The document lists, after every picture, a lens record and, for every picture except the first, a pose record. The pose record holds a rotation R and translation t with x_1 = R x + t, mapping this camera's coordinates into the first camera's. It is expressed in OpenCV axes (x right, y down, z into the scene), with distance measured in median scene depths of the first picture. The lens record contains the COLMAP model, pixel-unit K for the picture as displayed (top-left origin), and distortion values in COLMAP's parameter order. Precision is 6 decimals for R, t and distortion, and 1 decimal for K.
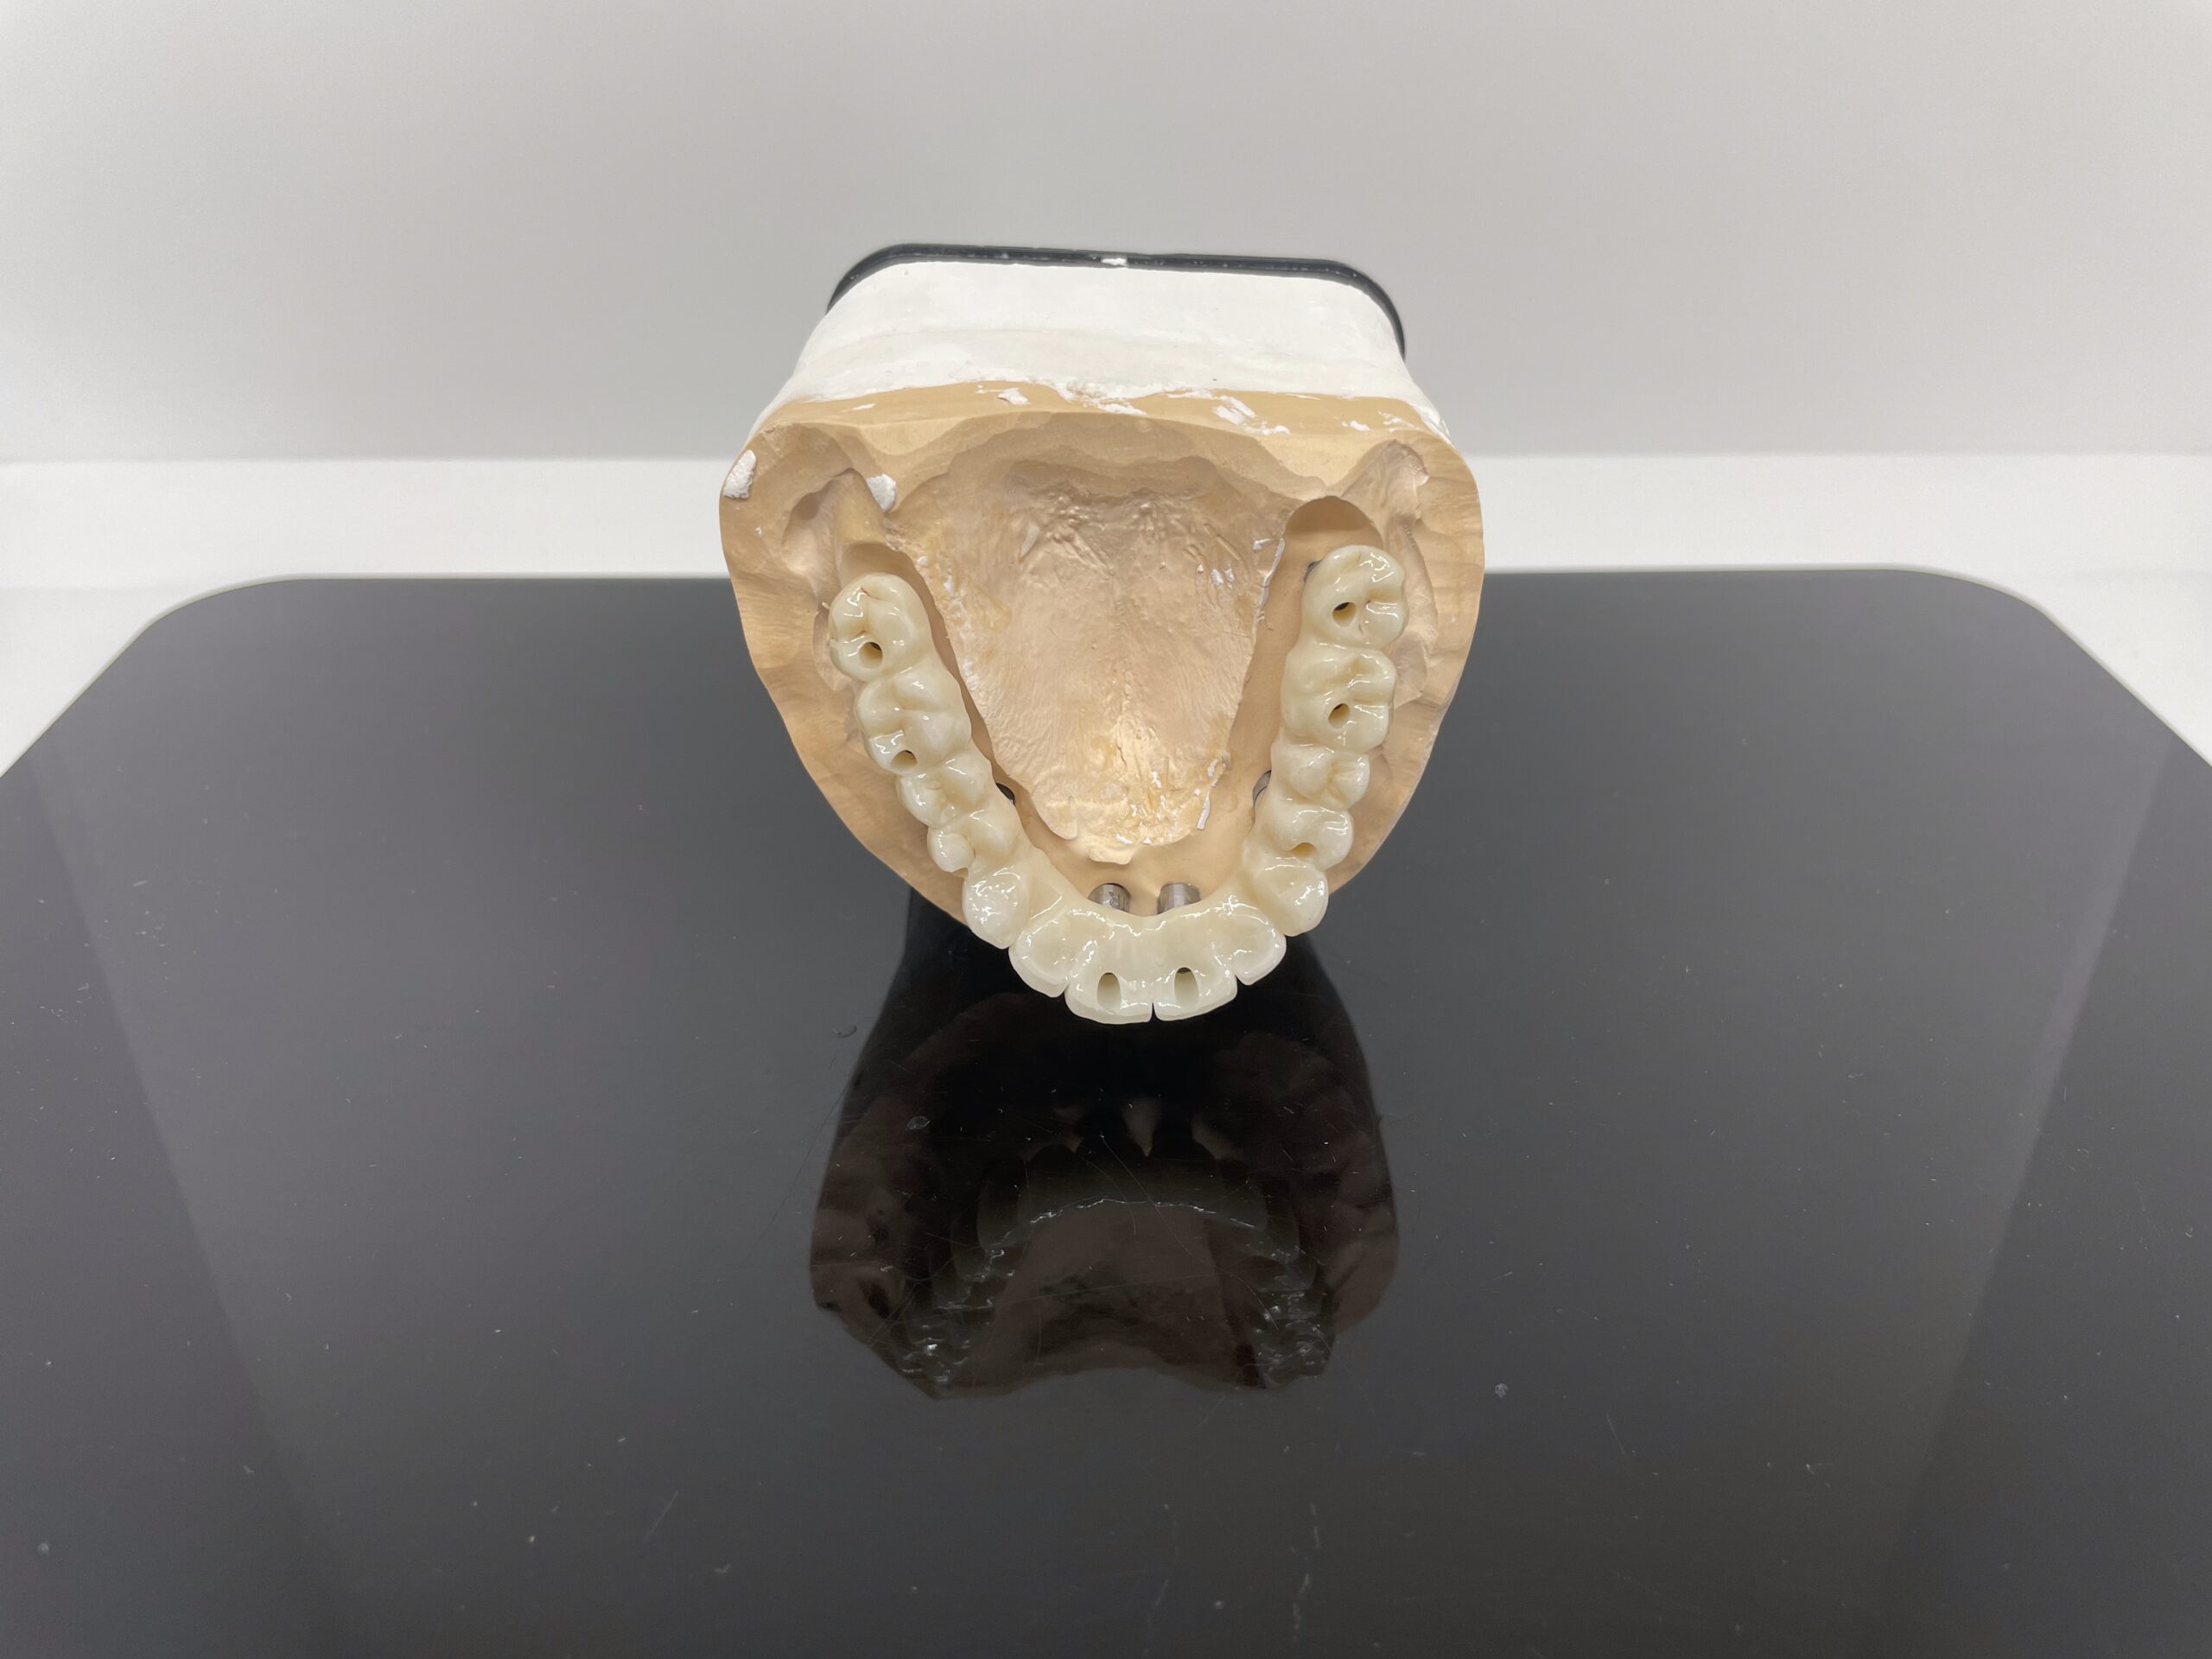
lens RADIAL K [[1675.3, 0, 1095.3], [0, 1675.3, 831.4], [0, 0, 1]] dist [0.040234, 0.001530]
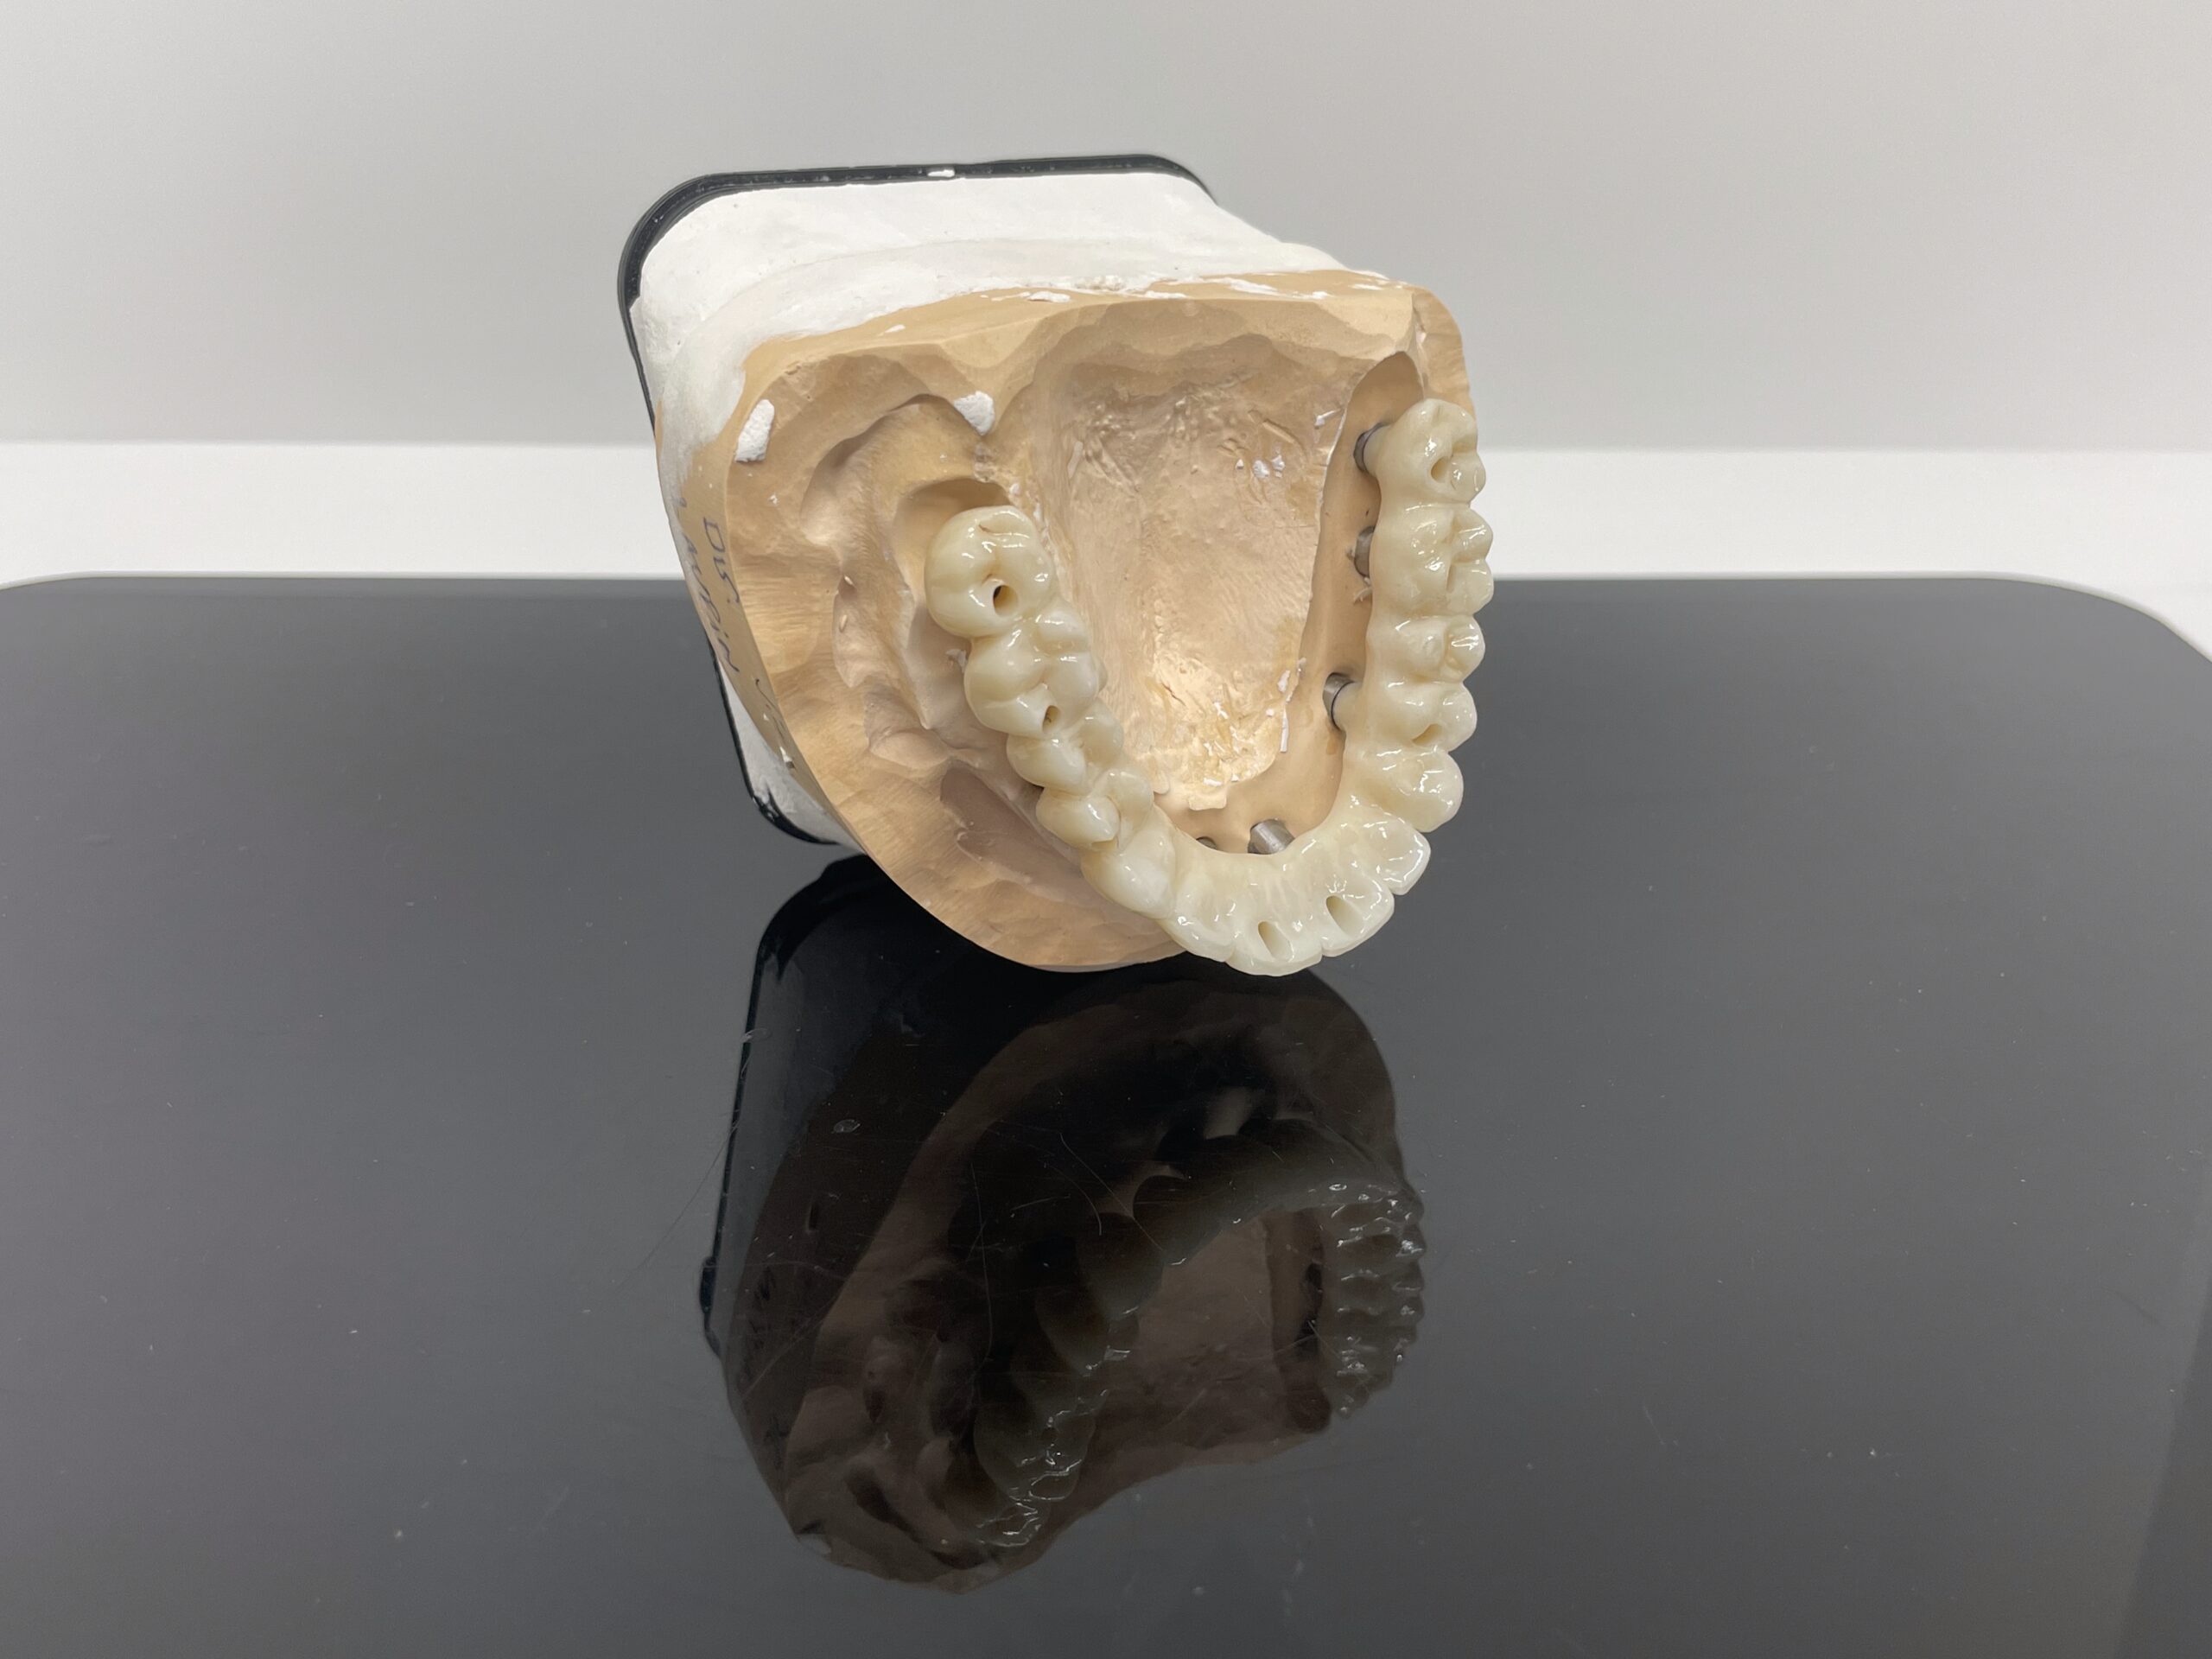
lens RADIAL K [[2146.2, 0, 1108.1], [0, 2146.2, 833.5], [0, 0, 1]] dist [0.044977, 0.000000]
pose [[0.872534, -0.223040, 0.434670, -0.550351], [0.259636, 0.965361, -0.025828, 0.048003], [-0.413852, 0.135392, 0.900220, 0.009640]]
